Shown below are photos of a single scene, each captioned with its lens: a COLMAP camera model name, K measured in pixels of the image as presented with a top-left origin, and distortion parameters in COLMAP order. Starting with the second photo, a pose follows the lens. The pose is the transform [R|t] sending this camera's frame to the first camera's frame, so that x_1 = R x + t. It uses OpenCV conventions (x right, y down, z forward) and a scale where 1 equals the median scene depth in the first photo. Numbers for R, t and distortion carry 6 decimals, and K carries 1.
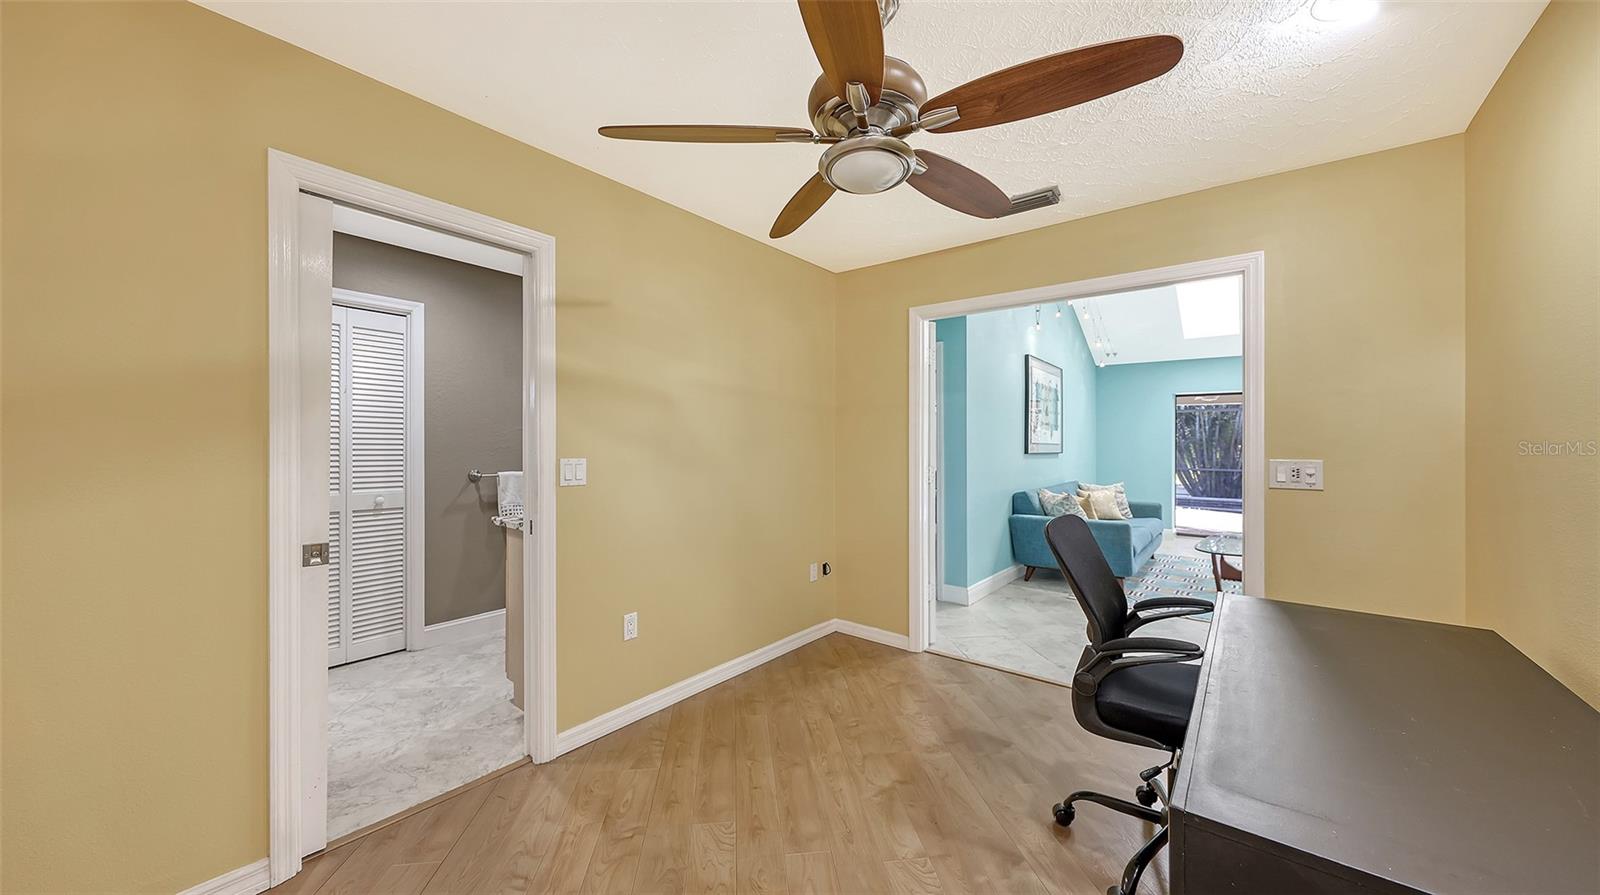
lens RADIAL K [[560.0, 0, 803.0], [0, 560.0, 443.9], [0, 0, 1]] dist [0.001937, 0.000118]
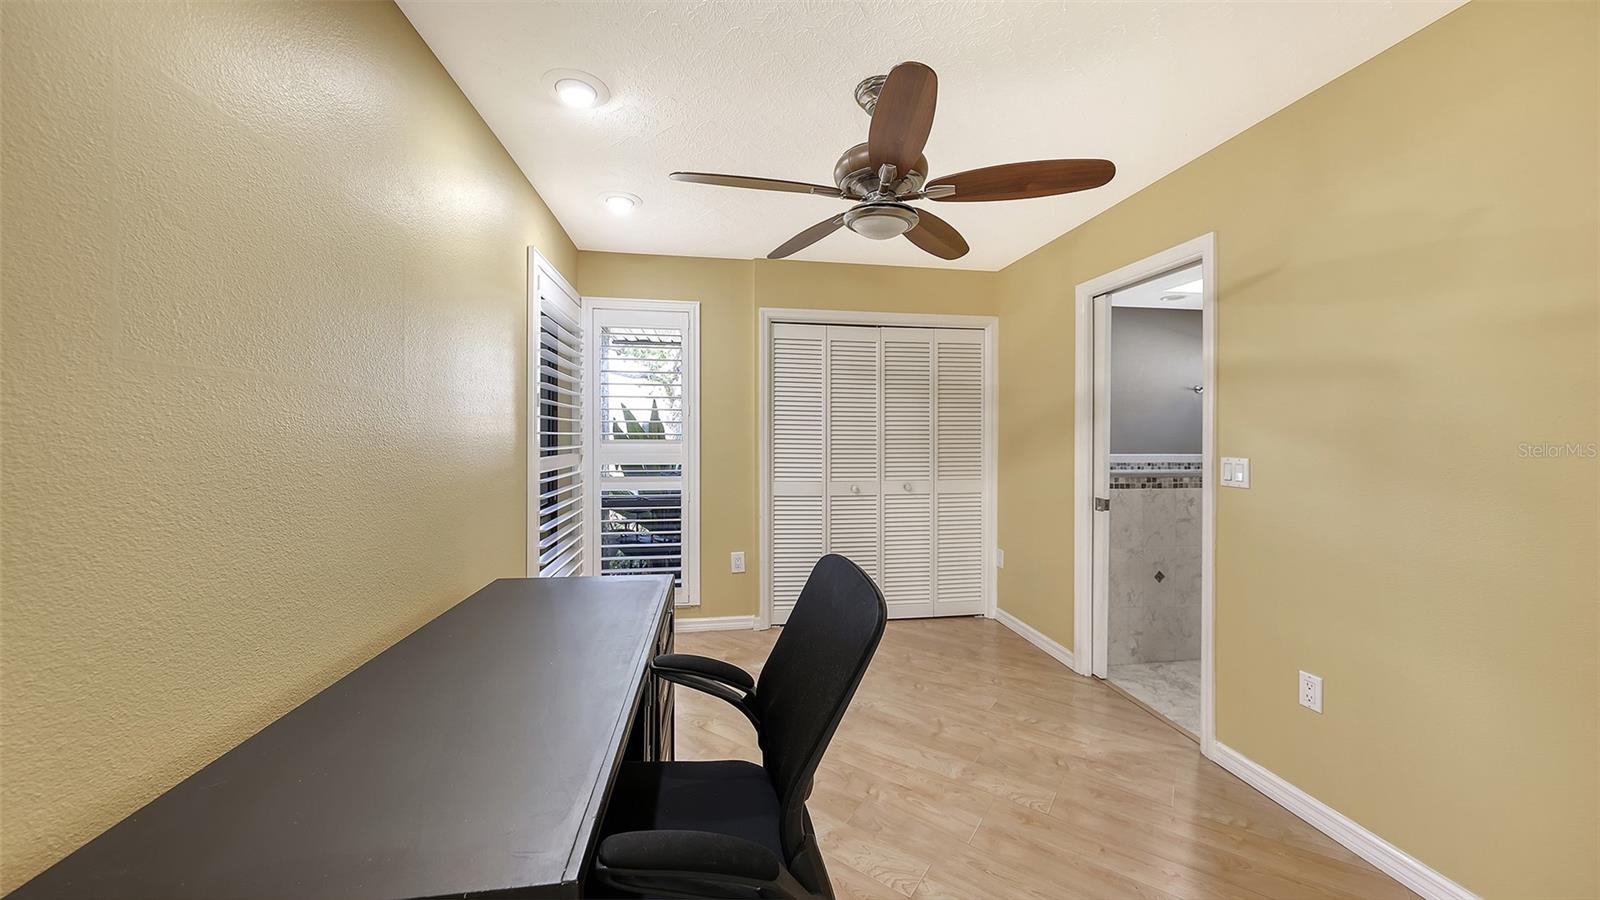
lens RADIAL K [[552.2, 0, 800.0], [0, 552.2, 450.0], [0, 0, 1]] dist [-0.000986, -0.000205]
pose [[-0.679623, 0.009409, -0.733501, 0.881989], [-0.011927, 0.999644, 0.023875, 0.000408], [0.733464, 0.024975, -0.679269, 1.299586]]
